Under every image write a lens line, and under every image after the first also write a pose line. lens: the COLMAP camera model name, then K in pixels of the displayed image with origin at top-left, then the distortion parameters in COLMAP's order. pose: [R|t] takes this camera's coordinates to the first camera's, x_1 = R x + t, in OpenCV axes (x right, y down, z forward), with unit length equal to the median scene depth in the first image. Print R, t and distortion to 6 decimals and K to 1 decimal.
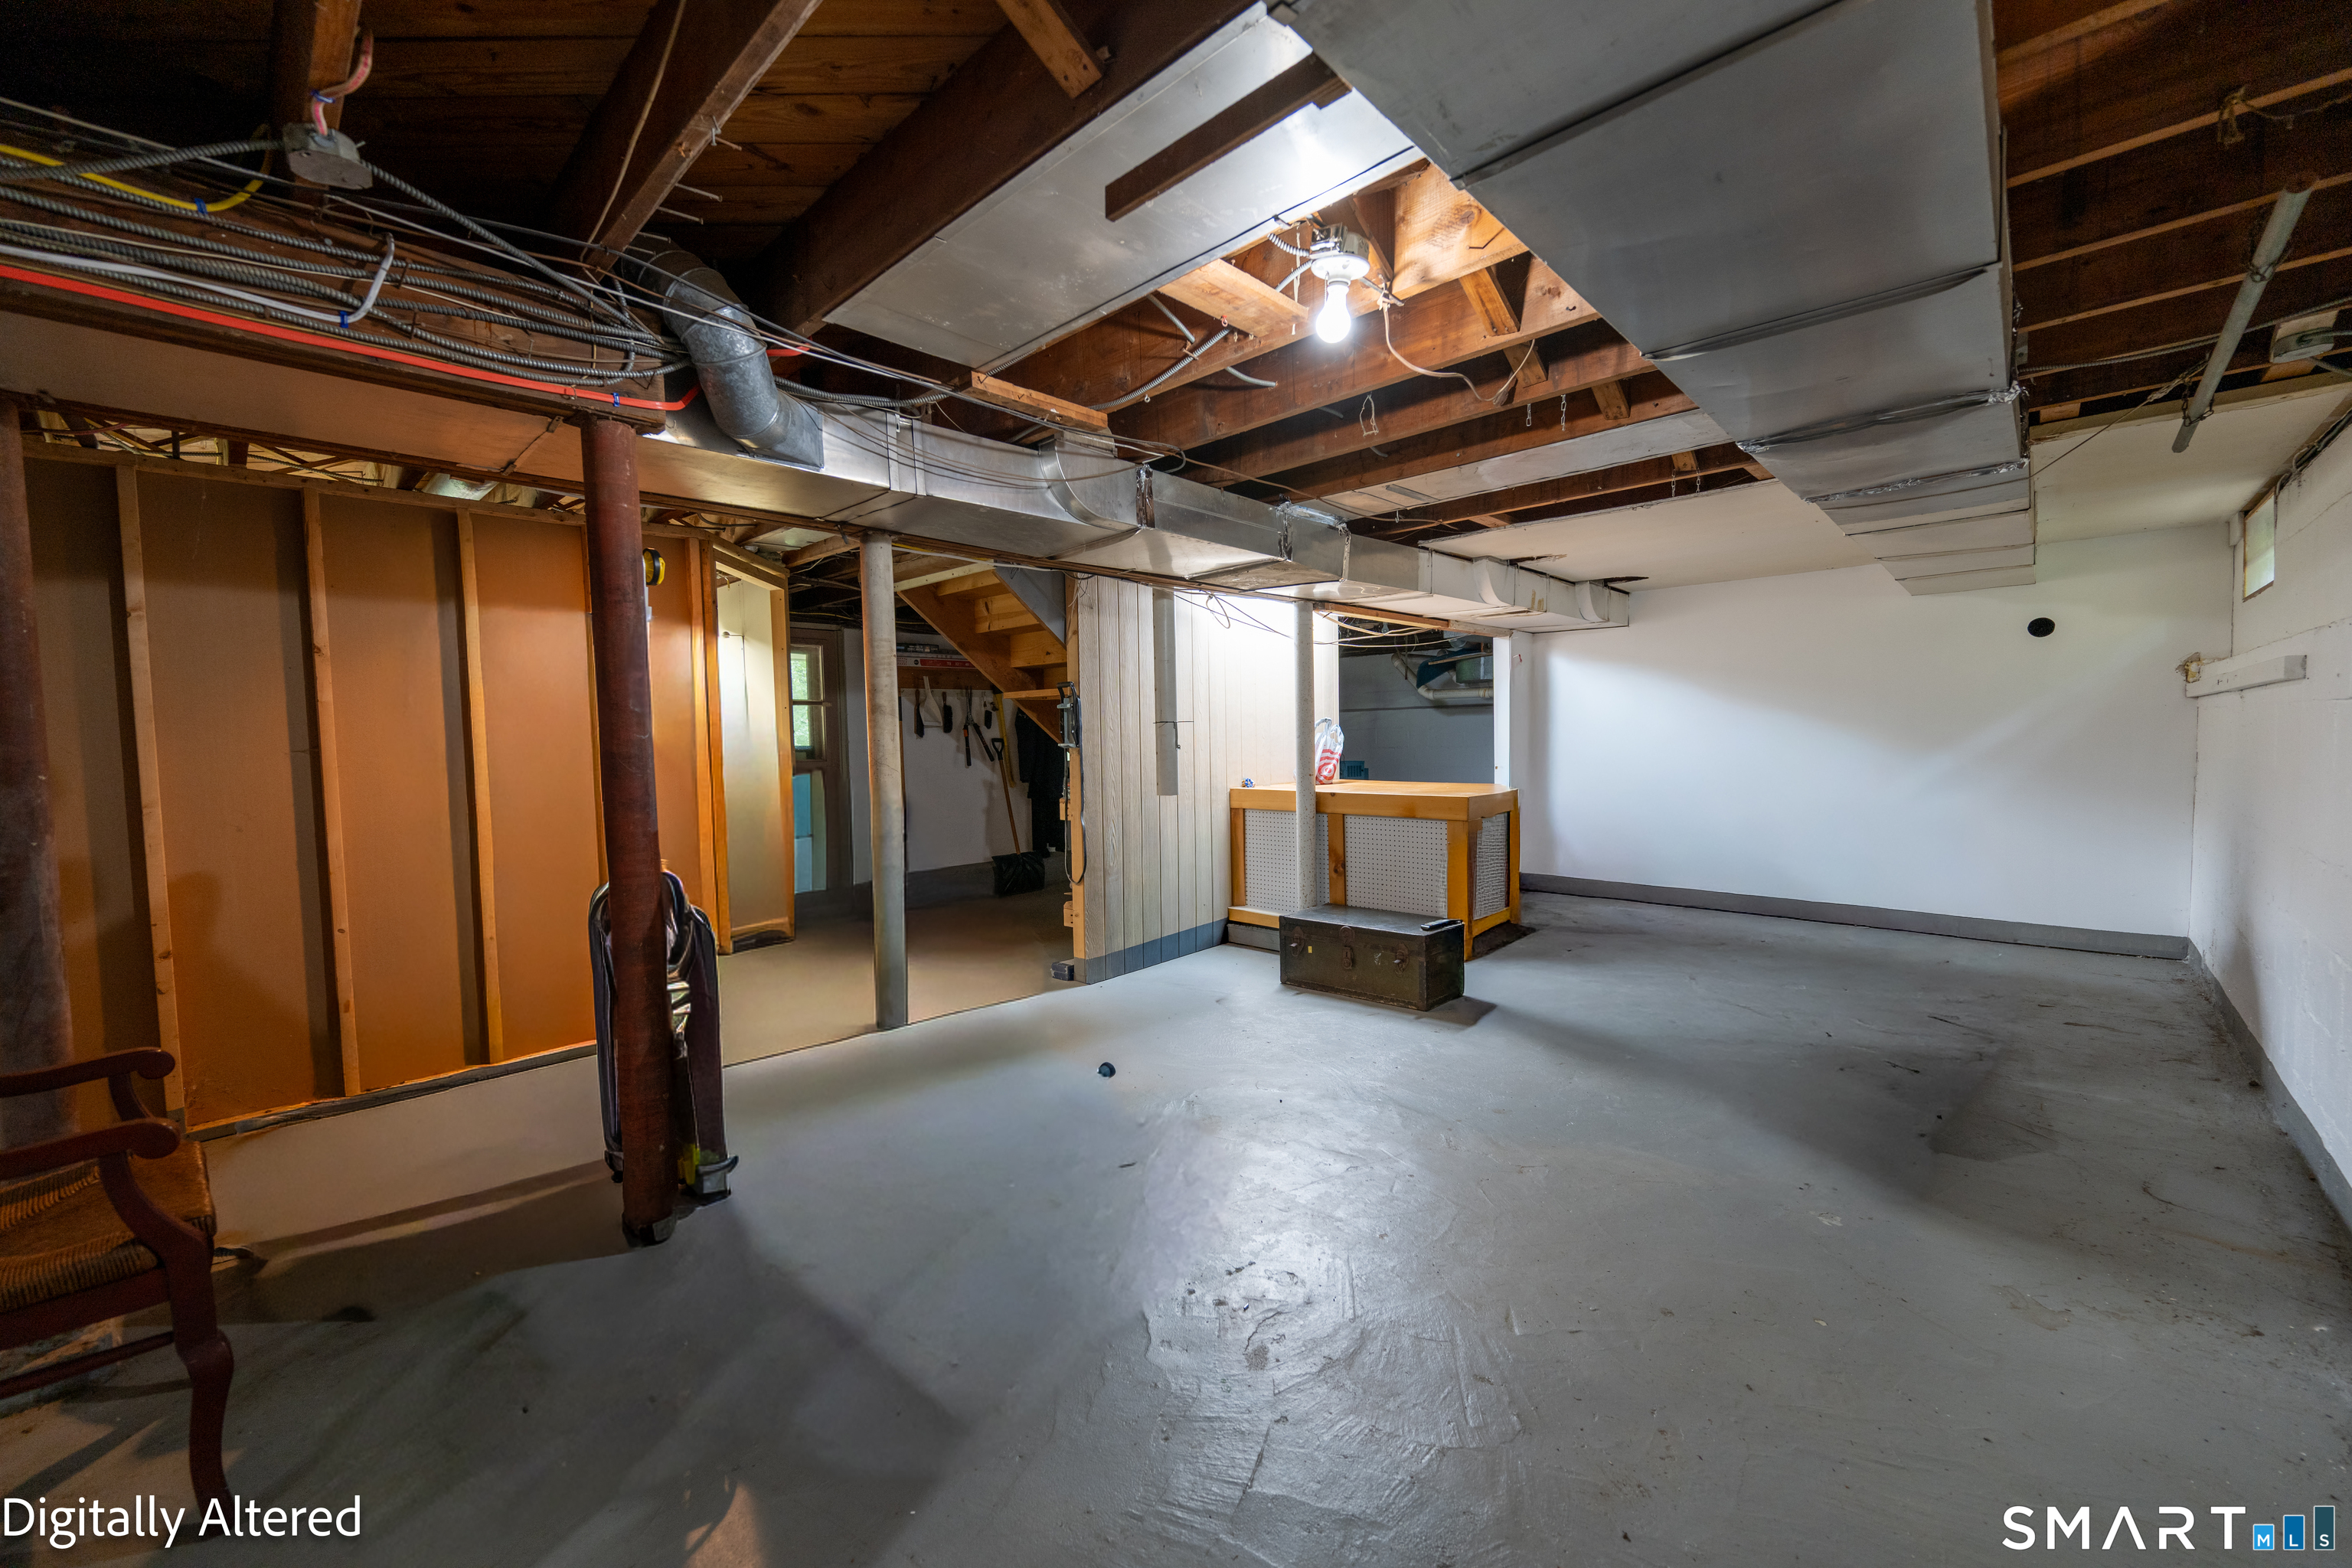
lens RADIAL K [[916.6, 0, 1177.5], [0, 916.6, 786.0], [0, 0, 1]] dist [0.000306, 0.000045]
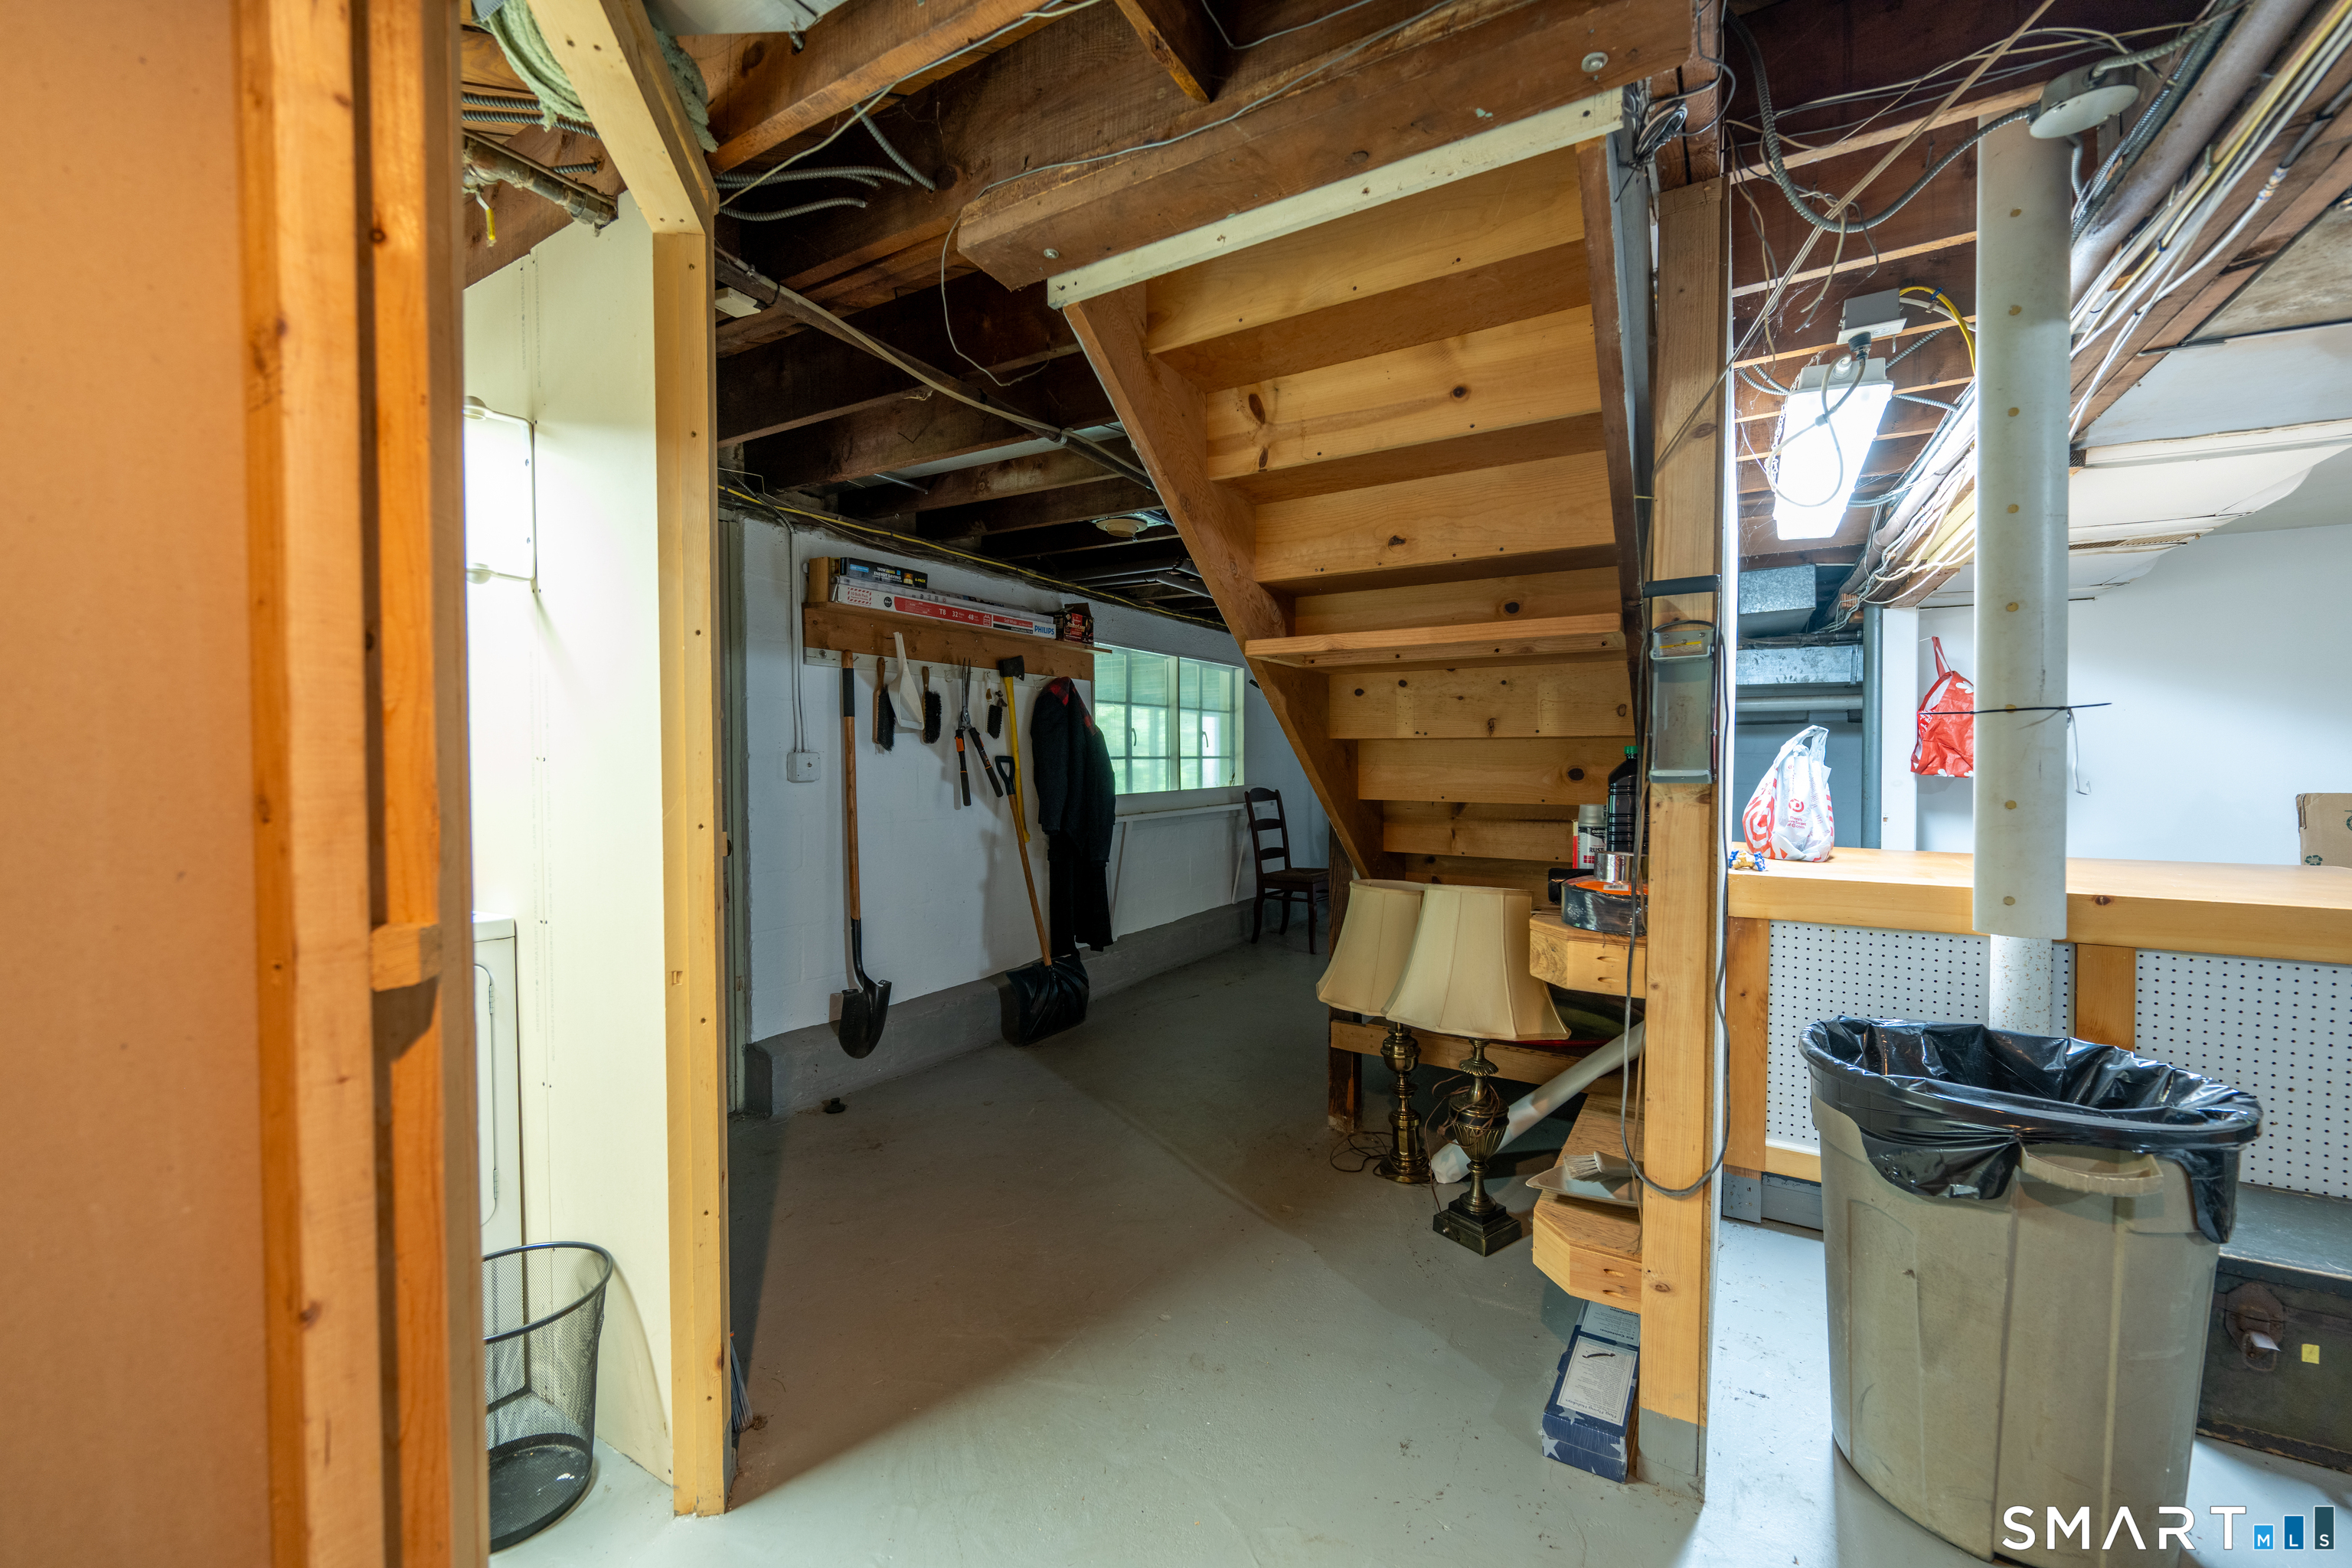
lens RADIAL K [[916.6, 0, 1178.3], [0, 916.6, 778.6], [0, 0, 1]] dist [0.000306, 0.000045]
pose [[0.975600, 0.017410, 0.218864, -0.223042], [-0.008715, 0.999136, -0.040635, -0.016830], [-0.219382, 0.037736, 0.974909, 0.444870]]
